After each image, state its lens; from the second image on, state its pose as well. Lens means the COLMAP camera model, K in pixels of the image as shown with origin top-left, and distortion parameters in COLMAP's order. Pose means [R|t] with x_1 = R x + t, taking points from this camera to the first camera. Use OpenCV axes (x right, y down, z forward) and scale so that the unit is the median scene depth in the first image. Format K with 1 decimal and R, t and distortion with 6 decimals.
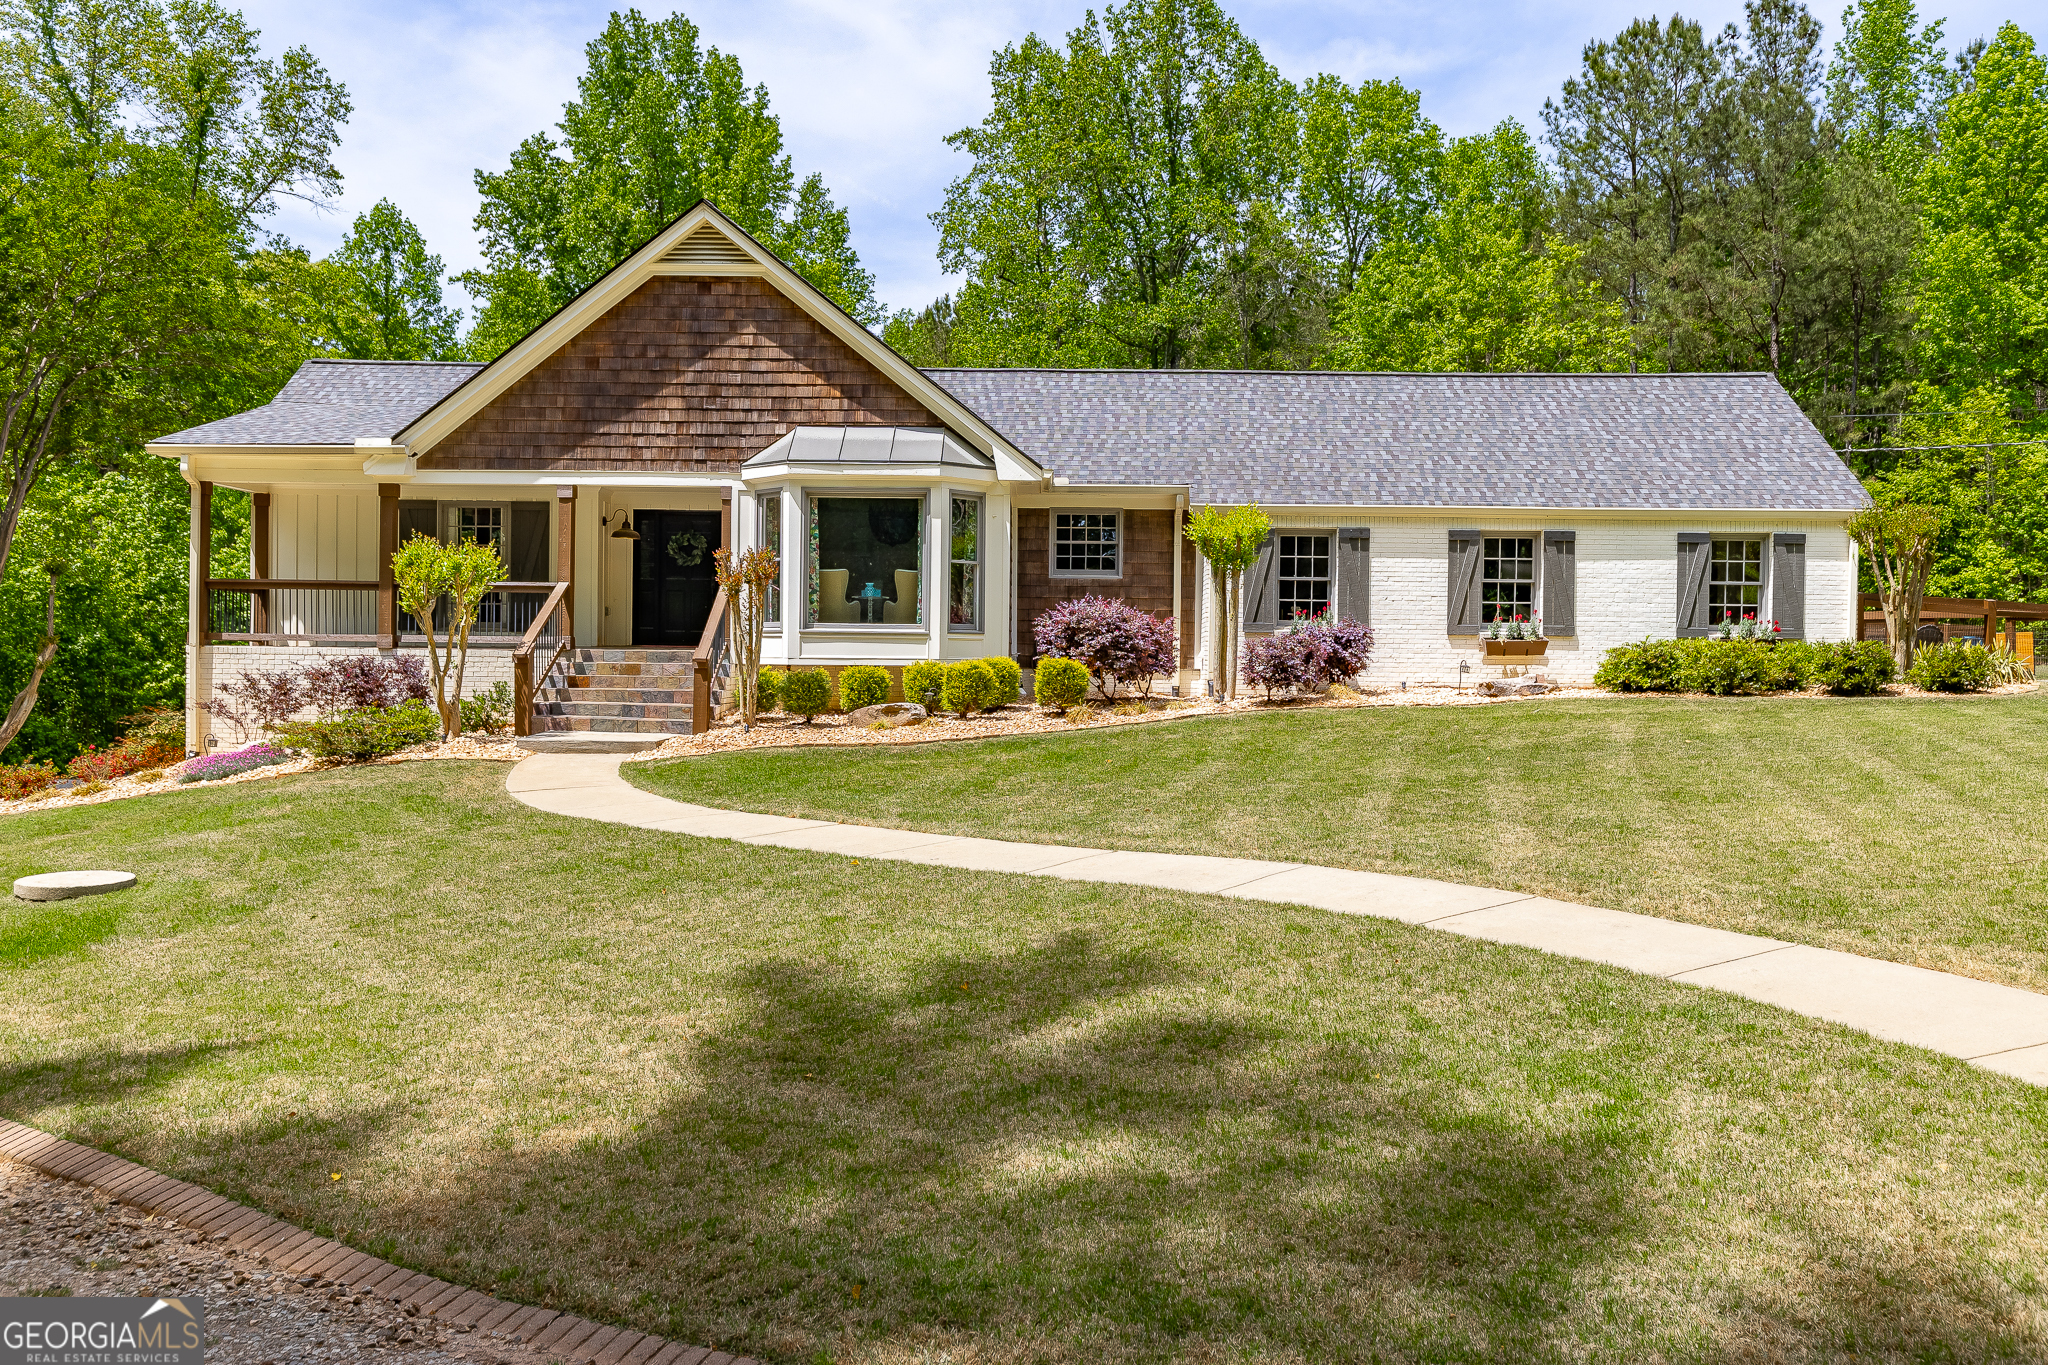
lens RADIAL K [[1570.3, 0, 1019.1], [0, 1570.3, 689.2], [0, 0, 1]] dist [0.007353, -0.008957]
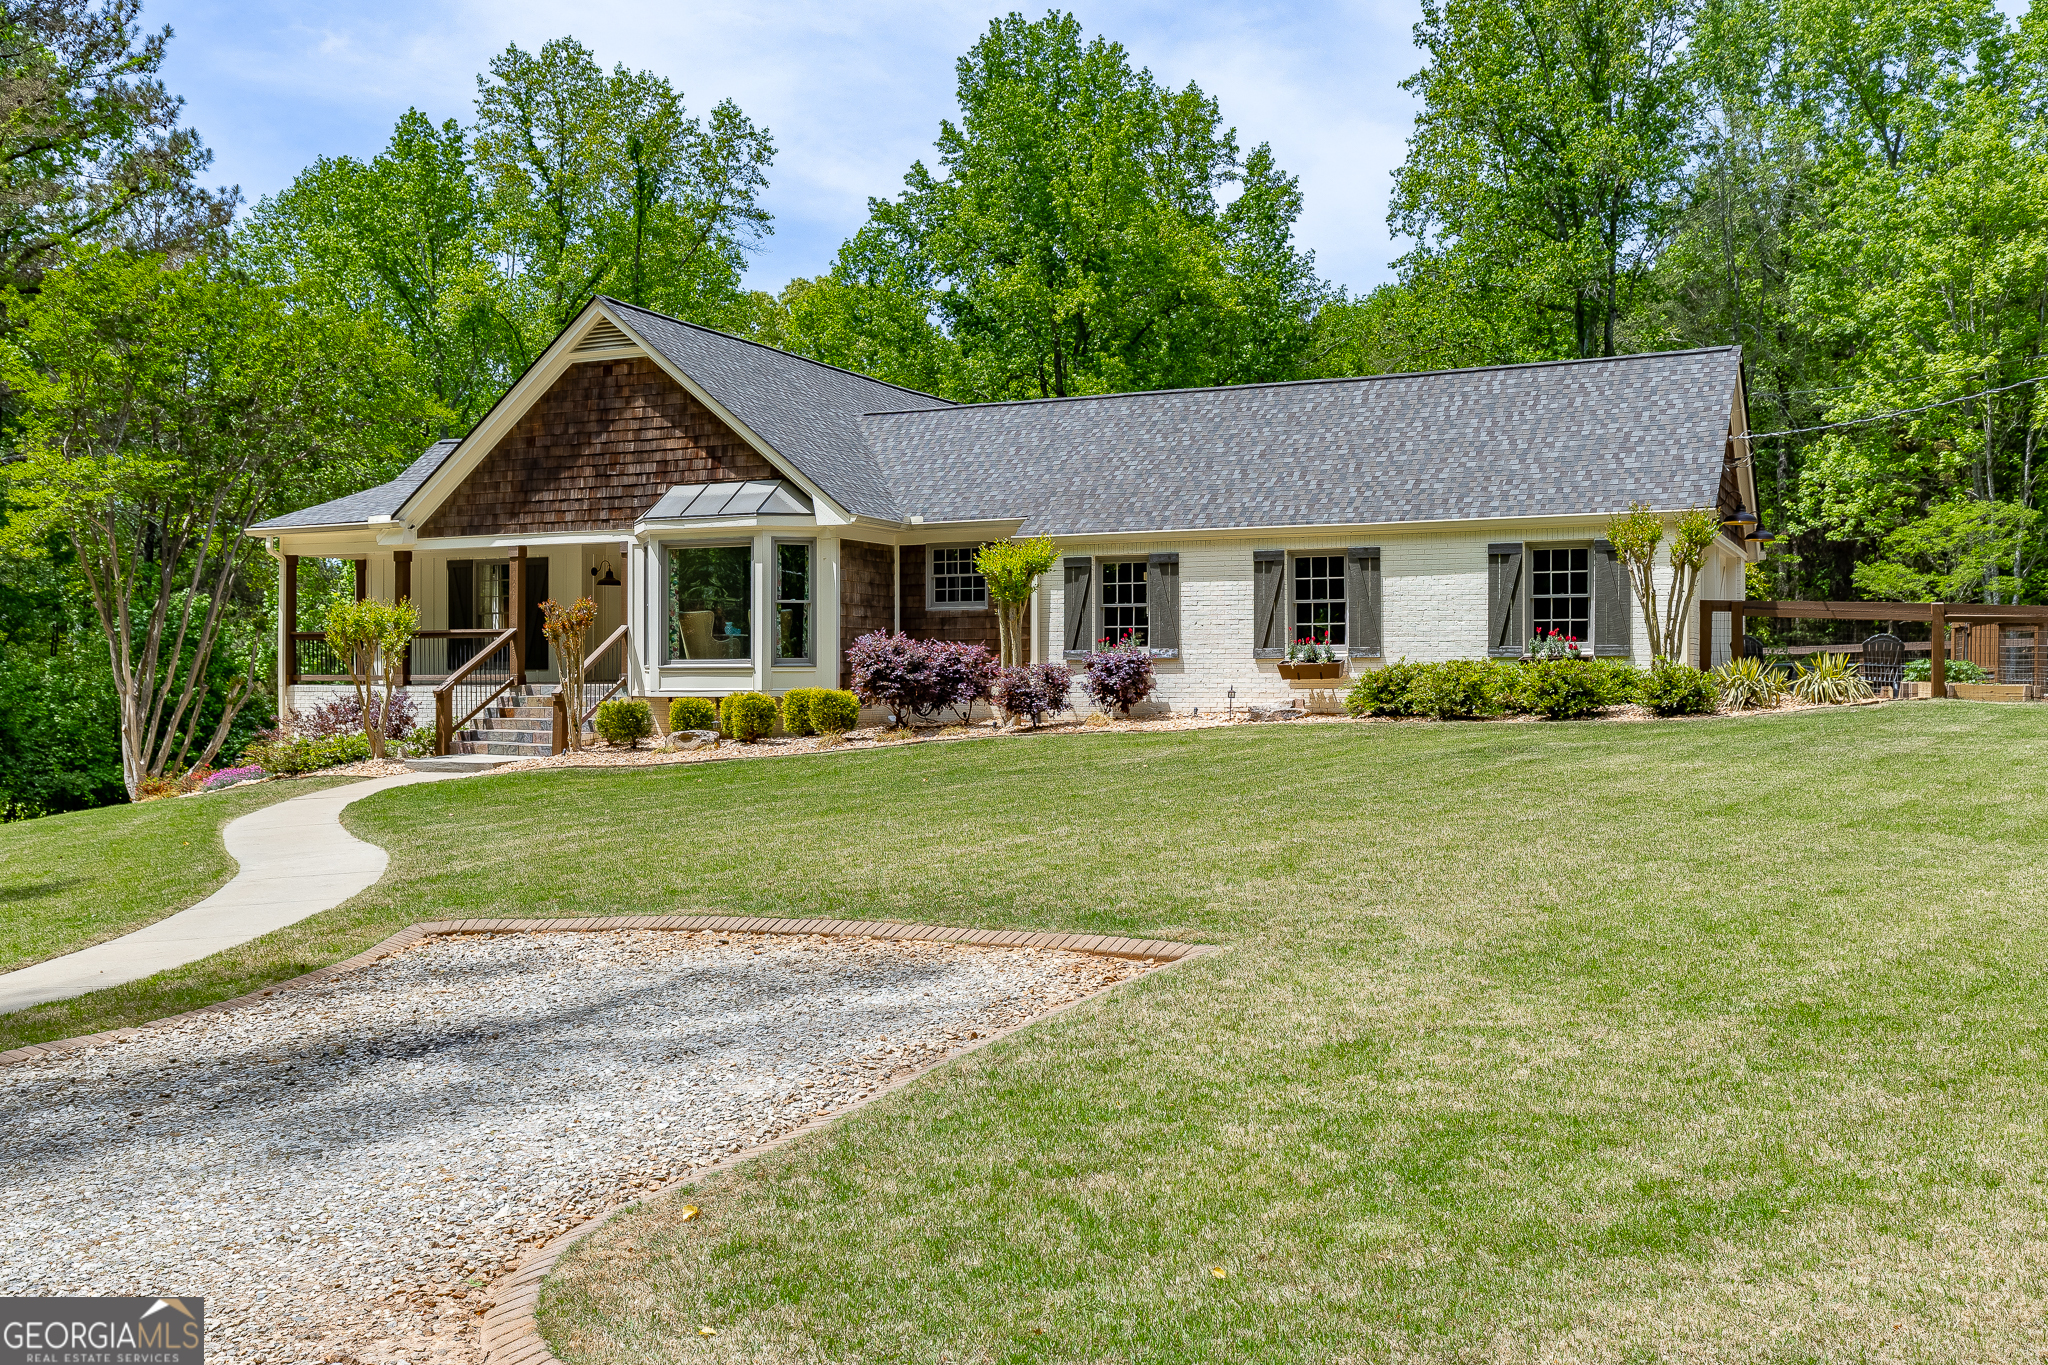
lens RADIAL K [[1889.0, 0, 1028.5], [0, 1889.0, 683.1], [0, 0, 1]] dist [0.004100, 0.000000]
pose [[0.908351, -0.012975, -0.418008, 0.635971], [0.006348, 0.999831, -0.017240, -0.000064], [0.418161, 0.013006, 0.908280, -0.123622]]
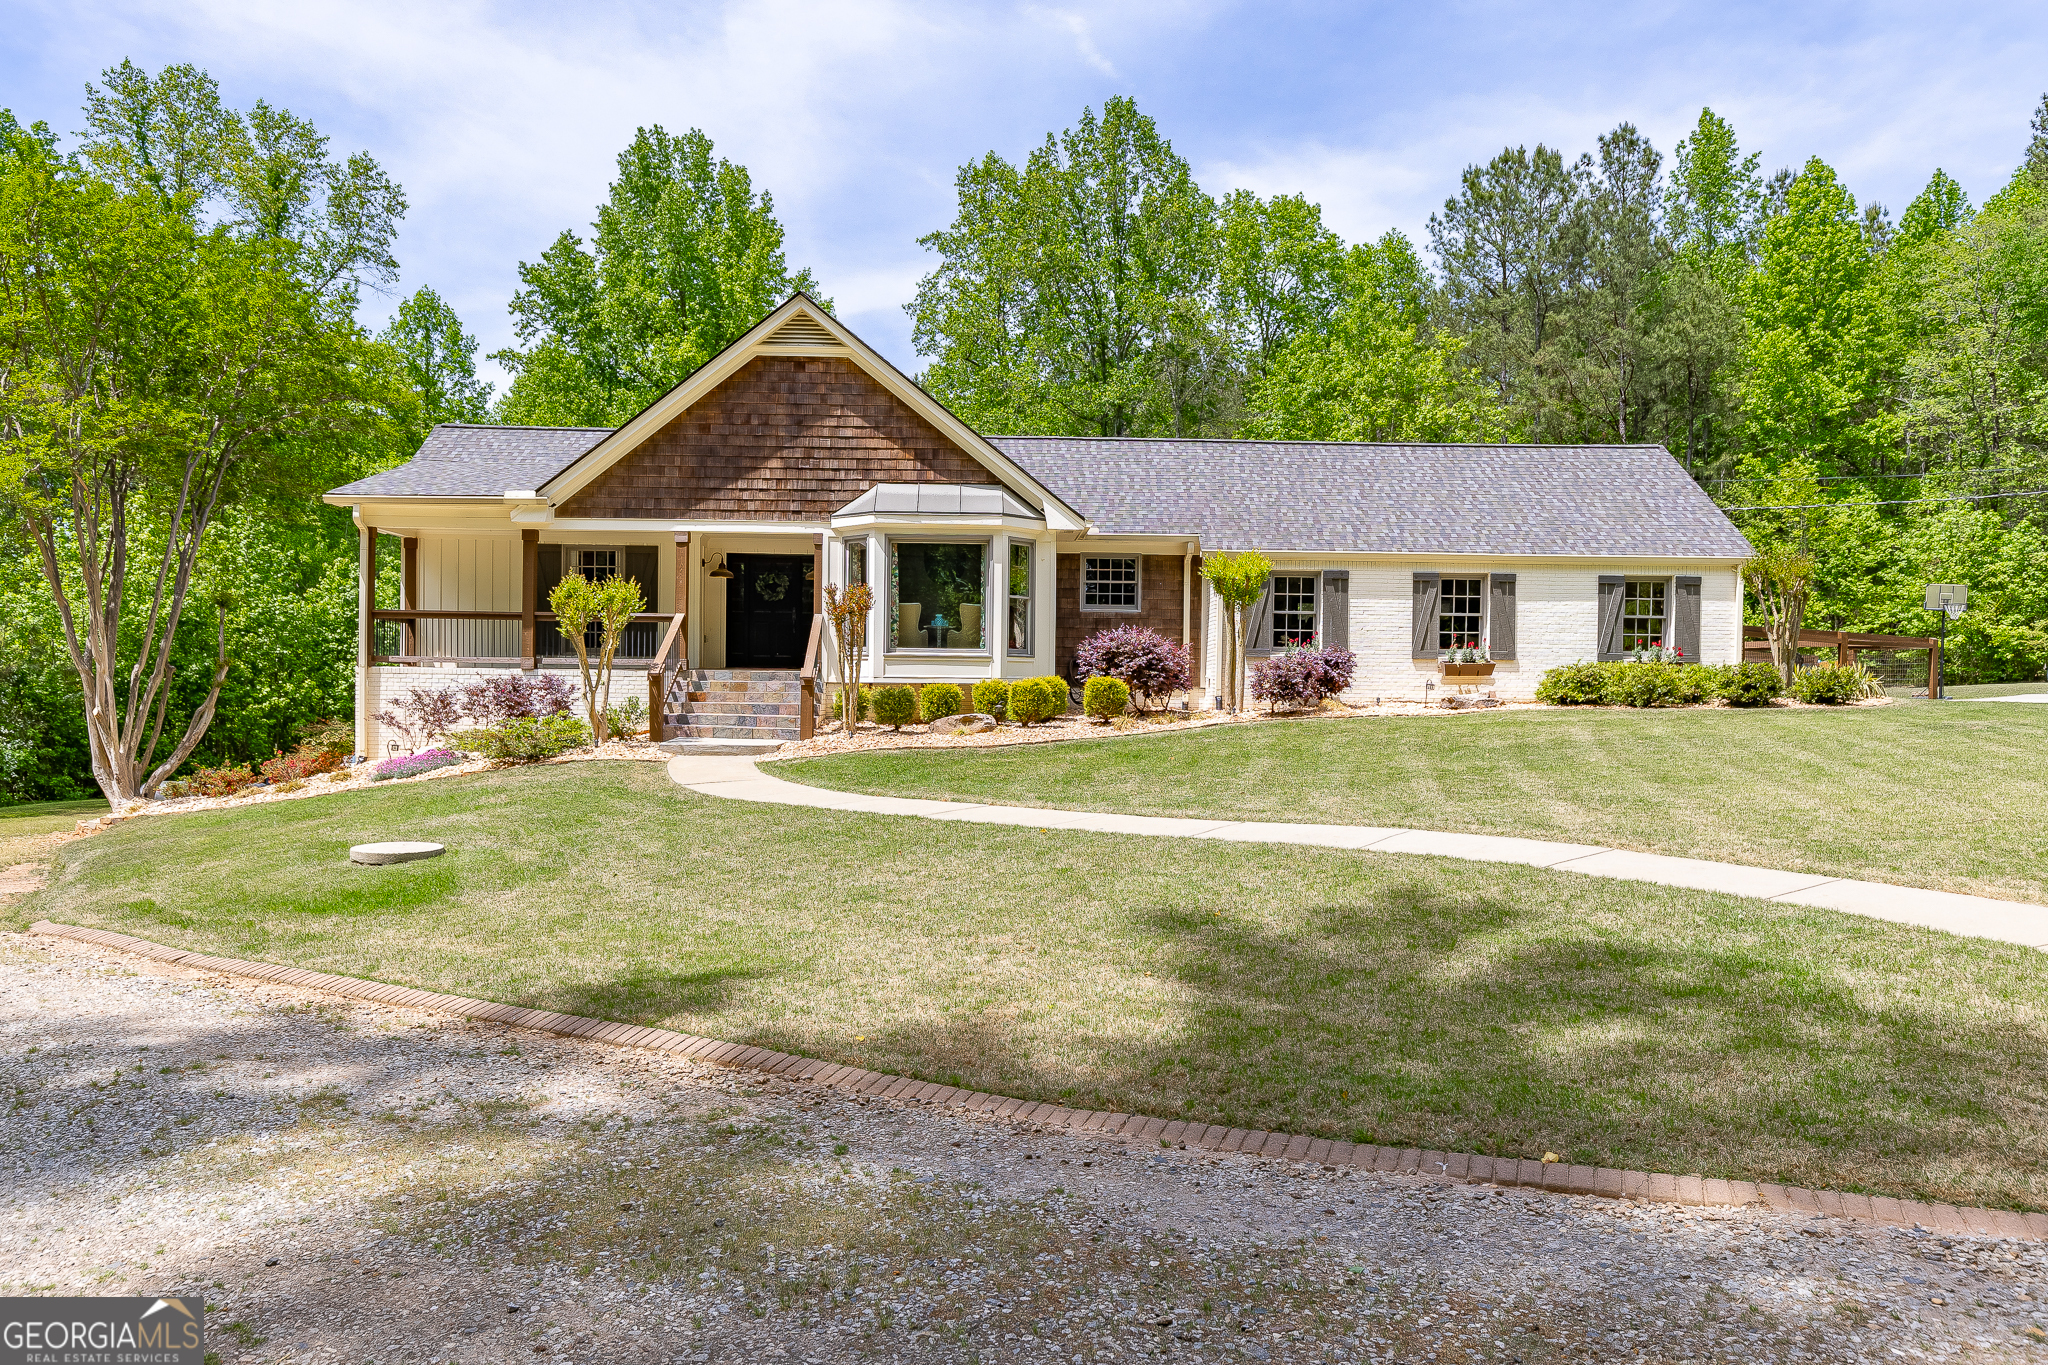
lens RADIAL K [[1357.3, 0, 1002.0], [0, 1357.3, 719.2], [0, 0, 1]] dist [0.014659, -0.021838]
pose [[0.999113, -0.000803, 0.042112, -0.087724], [0.000719, 0.999998, 0.002009, 0.009630], [-0.042113, -0.001977, 0.999111, -0.034524]]
